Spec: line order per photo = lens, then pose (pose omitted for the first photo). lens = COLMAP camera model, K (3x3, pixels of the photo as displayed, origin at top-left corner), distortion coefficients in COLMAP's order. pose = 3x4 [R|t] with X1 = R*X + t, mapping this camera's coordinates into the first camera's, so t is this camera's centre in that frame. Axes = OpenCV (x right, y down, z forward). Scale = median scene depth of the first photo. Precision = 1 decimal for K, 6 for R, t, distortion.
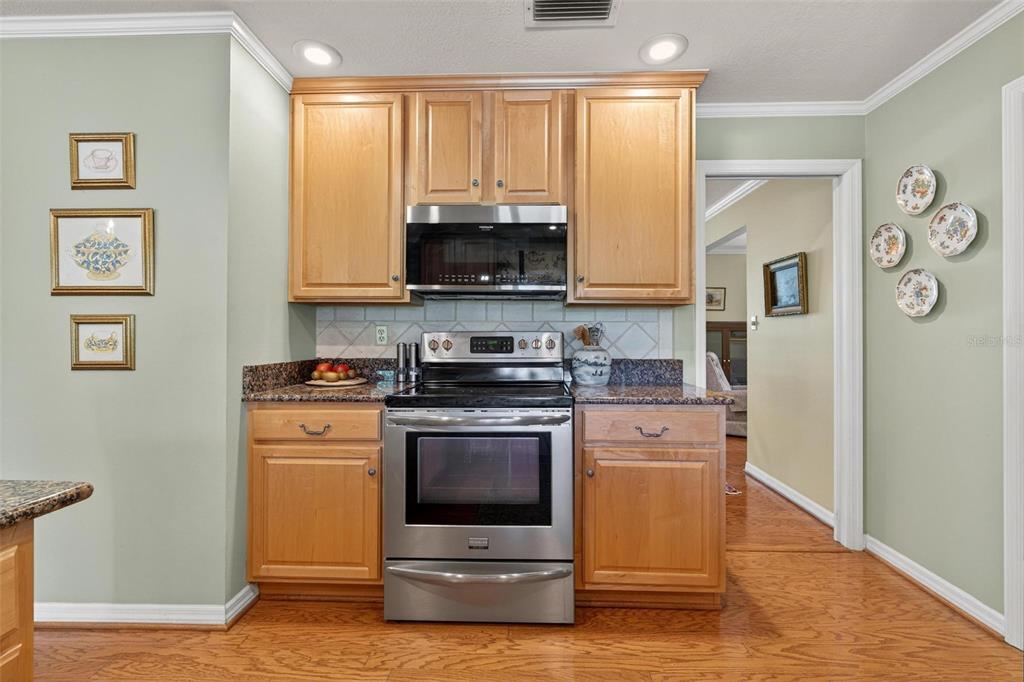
lens RADIAL K [[447.4, 0, 516.3], [0, 447.4, 331.1], [0, 0, 1]] dist [-0.003997, -0.000061]
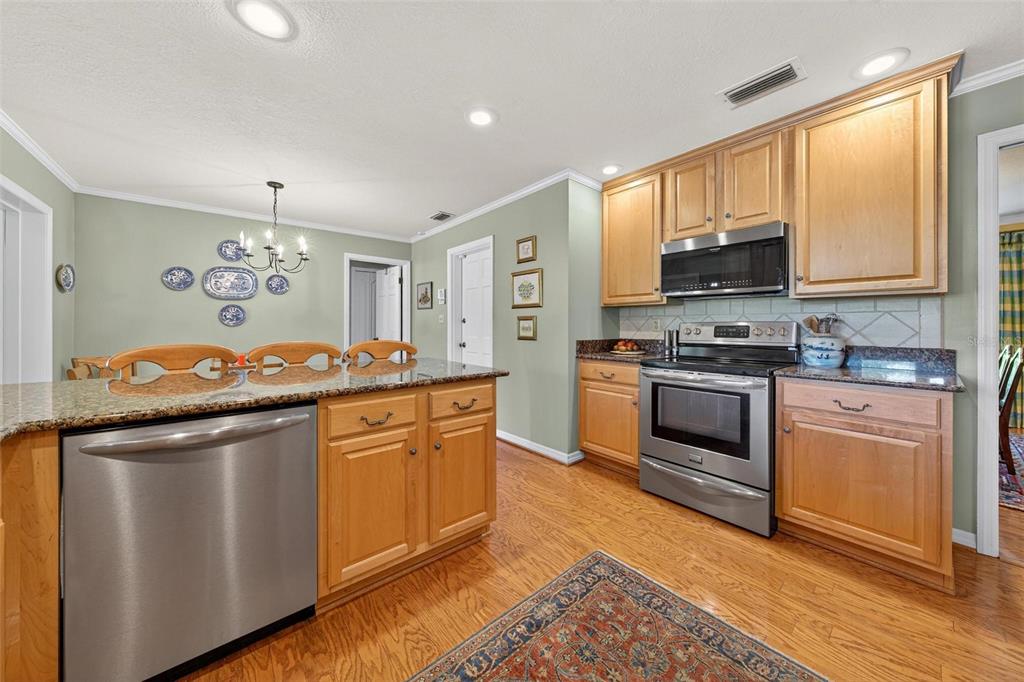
lens RADIAL K [[349.5, 0, 516.1], [0, 349.5, 324.3], [0, 0, 1]] dist [-0.005703, 0.000648]
pose [[0.669725, -0.003860, -0.742600, 0.328377], [0.006945, 0.999975, 0.001066, 0.002590], [0.742577, -0.005872, 0.669735, -0.220524]]
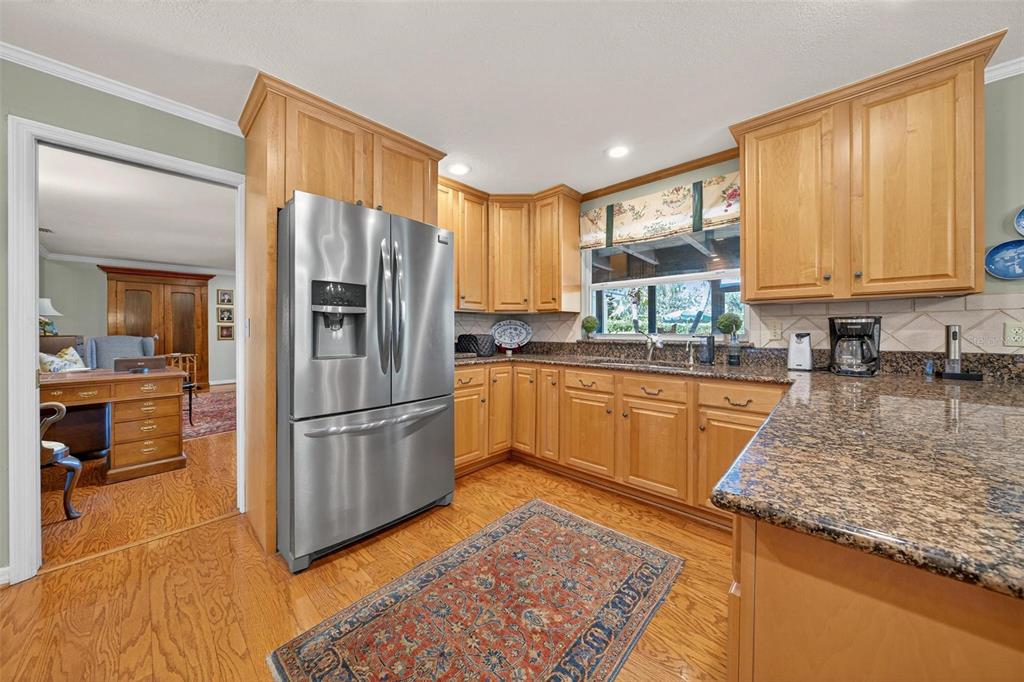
lens RADIAL K [[349.5, 0, 514.6], [0, 349.5, 327.2], [0, 0, 1]] dist [-0.005703, 0.000648]
pose [[-0.752462, 0.002399, 0.658632, -0.401257], [-0.007106, 0.999906, -0.011760, 0.010141], [-0.658598, -0.013529, -0.752374, 0.636613]]
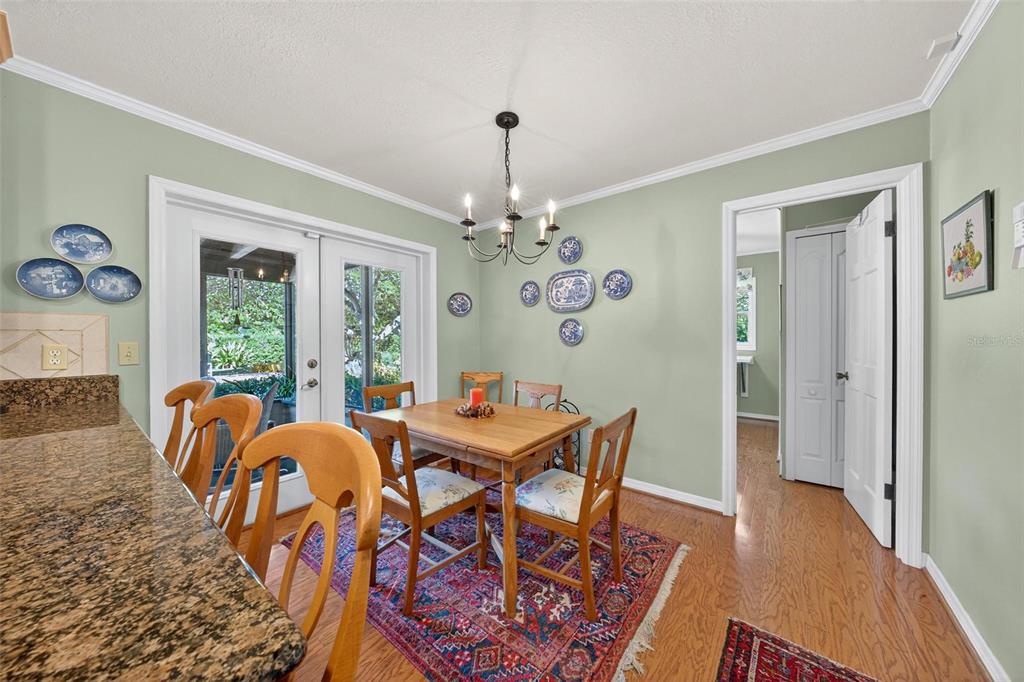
lens RADIAL K [[349.5, 0, 513.1], [0, 349.5, 338.8], [0, 0, 1]] dist [-0.005703, 0.000648]
pose [[-0.586714, -0.000430, -0.809794, -0.705802], [0.007709, 0.999952, -0.006116, -0.017159], [0.809757, -0.009831, -0.586683, 0.548123]]
